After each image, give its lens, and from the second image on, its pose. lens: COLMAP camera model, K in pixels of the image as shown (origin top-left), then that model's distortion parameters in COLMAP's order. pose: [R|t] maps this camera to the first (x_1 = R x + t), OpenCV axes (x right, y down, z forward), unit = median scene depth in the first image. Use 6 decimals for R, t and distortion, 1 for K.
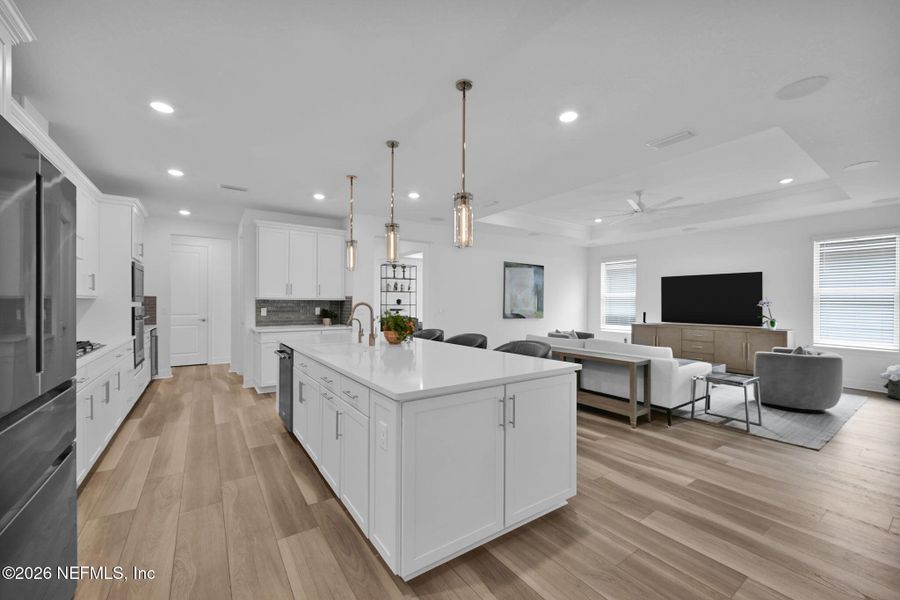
lens RADIAL K [[356.6, 0, 453.0], [0, 356.6, 303.5], [0, 0, 1]] dist [0.000089, 0.000387]
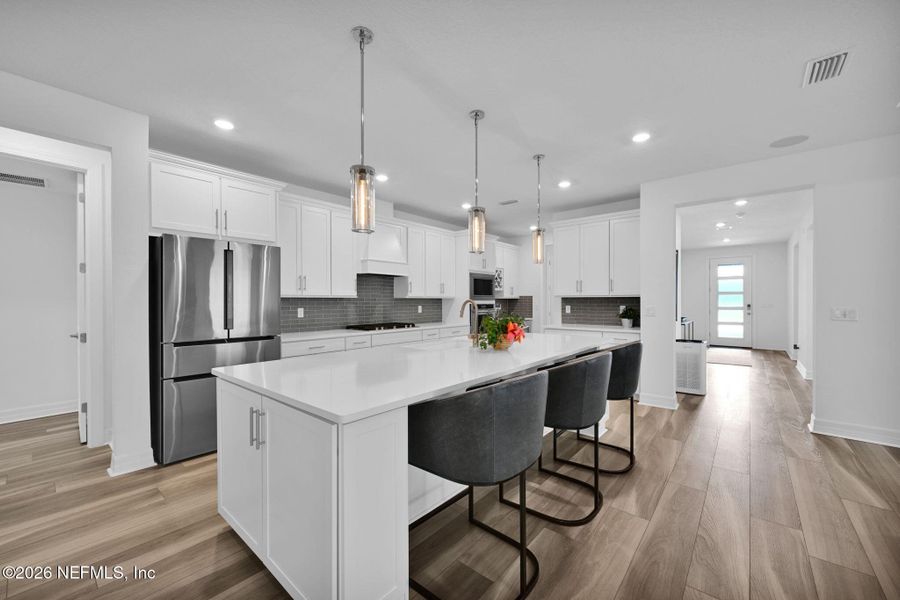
lens RADIAL K [[354.5, 0, 453.9], [0, 354.5, 301.0], [0, 0, 1]] dist [-0.000412, 0.000030]
pose [[0.258294, -0.001737, -0.966065, 0.377996], [0.002073, 0.999997, -0.001244, 0.001347], [0.966064, -0.001681, 0.258297, 0.424166]]
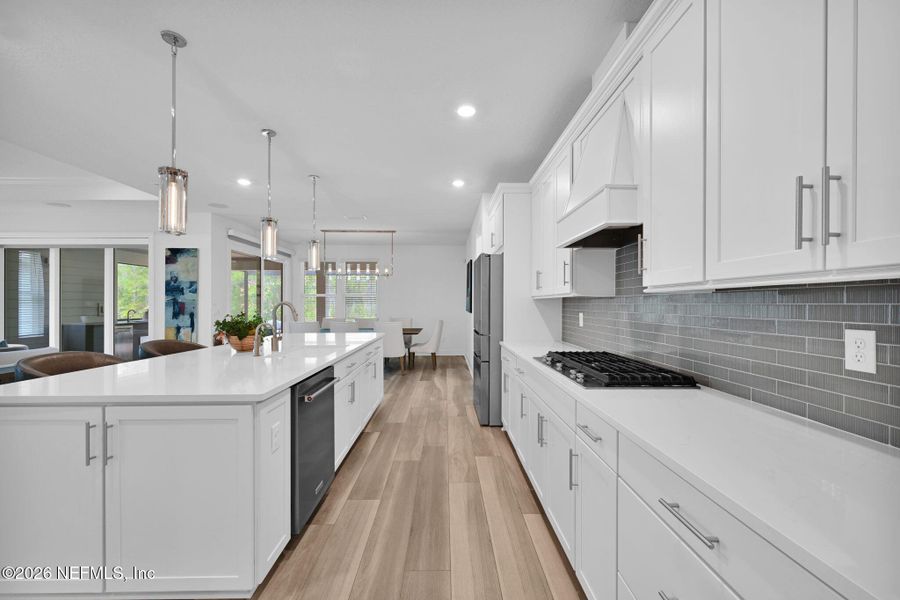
lens RADIAL K [[355.4, 0, 449.8], [0, 355.4, 304.0], [0, 0, 1]] dist [-0.000602, -0.000030]
pose [[-0.826696, -0.001991, 0.562645, -0.638118], [-0.001697, 0.999998, 0.001046, 0.000730], [-0.562646, -0.000090, -0.826698, 0.881860]]
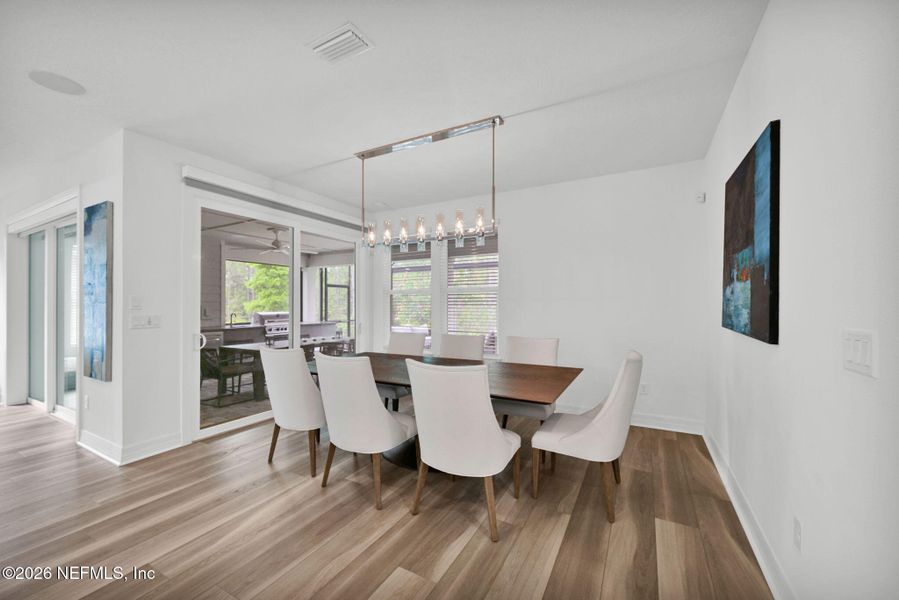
lens RADIAL K [[356.2, 0, 452.5], [0, 356.2, 303.5], [0, 0, 1]] dist [0.000089, 0.000387]
pose [[-0.439286, 0.003789, 0.898339, -0.162972], [0.002880, 0.999992, -0.002809, 0.000583], [-0.898343, 0.001354, -0.439294, 0.200402]]
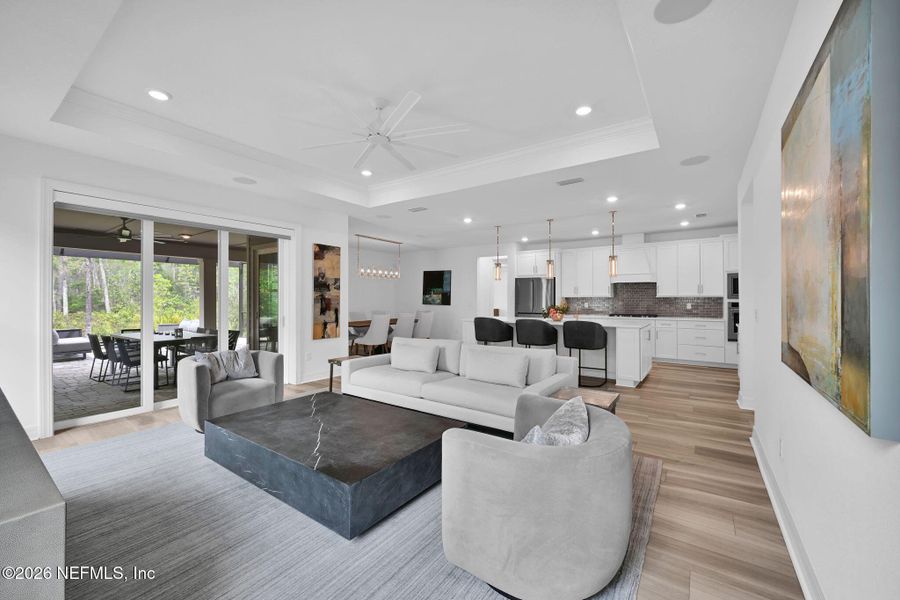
lens RADIAL K [[354.5, 0, 453.9], [0, 354.5, 301.0], [0, 0, 1]] dist [-0.000412, 0.000030]
pose [[-0.942041, 0.001213, -0.335497, 0.596675], [-0.000956, 0.999980, 0.006299, -0.000955], [0.335498, 0.006255, -0.942020, 1.587008]]
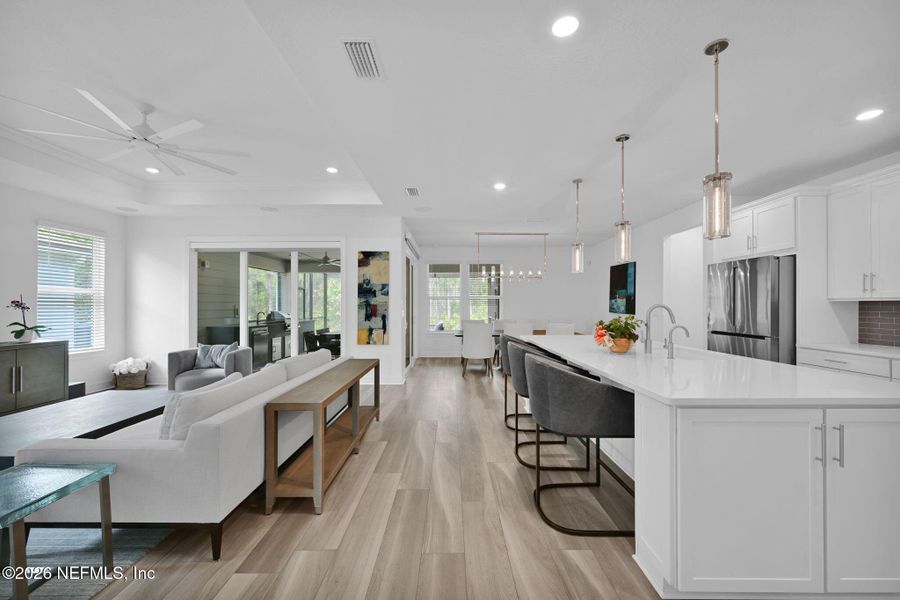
lens RADIAL K [[354.5, 0, 449.0], [0, 354.5, 304.5], [0, 0, 1]] dist [0.000346, 0.000047]
pose [[-0.814596, 0.000362, 0.580028, -0.197907], [-0.000576, 0.999999, -0.001433, -0.000372], [-0.580028, -0.001501, -0.814595, 1.193062]]
